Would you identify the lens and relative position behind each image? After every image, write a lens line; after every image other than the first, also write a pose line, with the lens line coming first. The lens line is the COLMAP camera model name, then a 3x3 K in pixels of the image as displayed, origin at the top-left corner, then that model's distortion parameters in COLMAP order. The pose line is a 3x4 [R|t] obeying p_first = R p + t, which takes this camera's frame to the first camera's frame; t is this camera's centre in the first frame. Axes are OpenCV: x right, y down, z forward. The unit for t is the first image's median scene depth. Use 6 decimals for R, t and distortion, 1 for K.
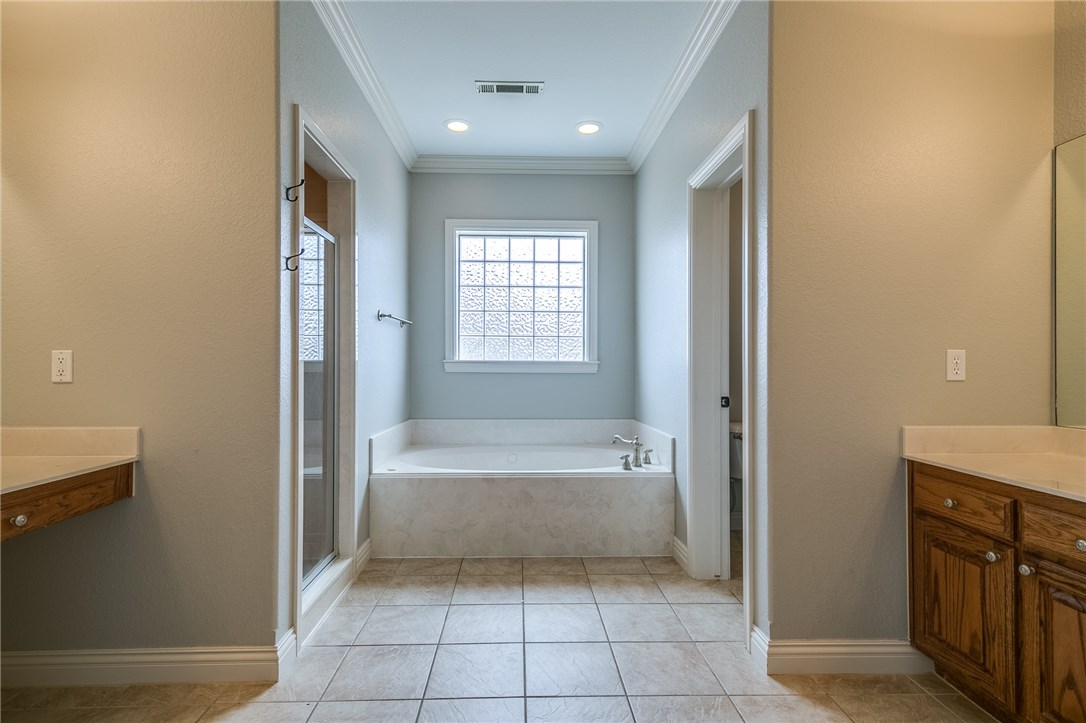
lens RADIAL K [[528.1, 0, 536.7], [0, 528.1, 361.3], [0, 0, 1]] dist [0.015857, -0.000879]
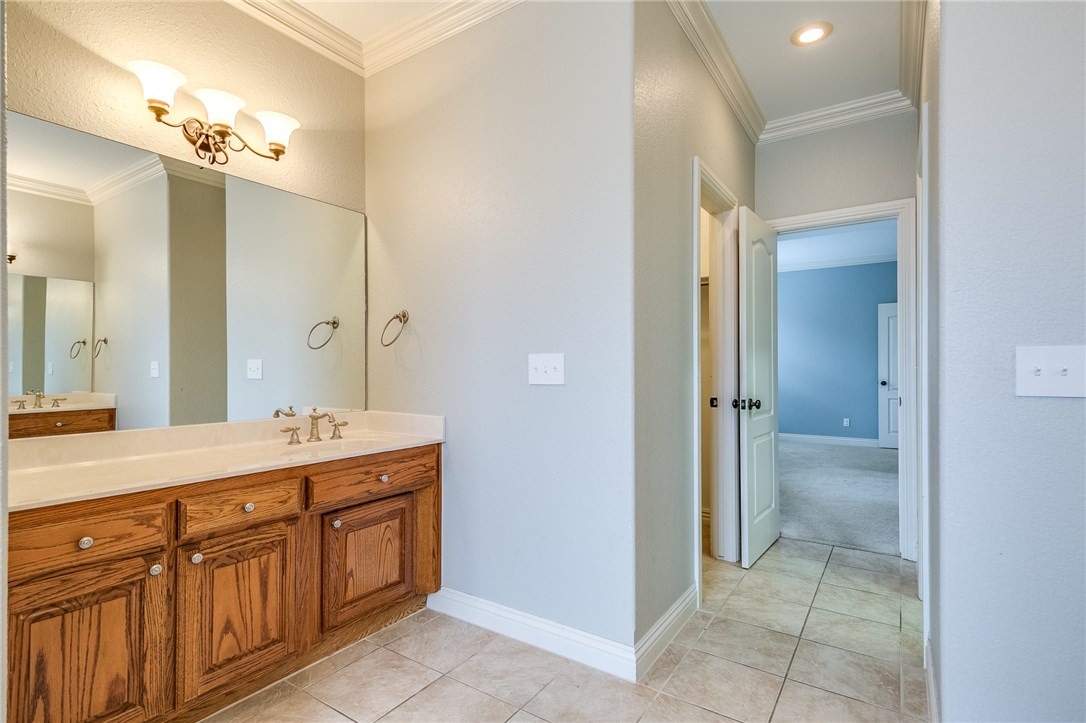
lens RADIAL K [[528.1, 0, 536.7], [0, 528.1, 361.3], [0, 0, 1]] dist [0.015857, -0.000879]
pose [[-0.809378, 0.004566, 0.587270, -0.250760], [-0.009196, 0.999749, -0.020448, 0.007661], [-0.587216, -0.021951, -0.809132, 1.350374]]
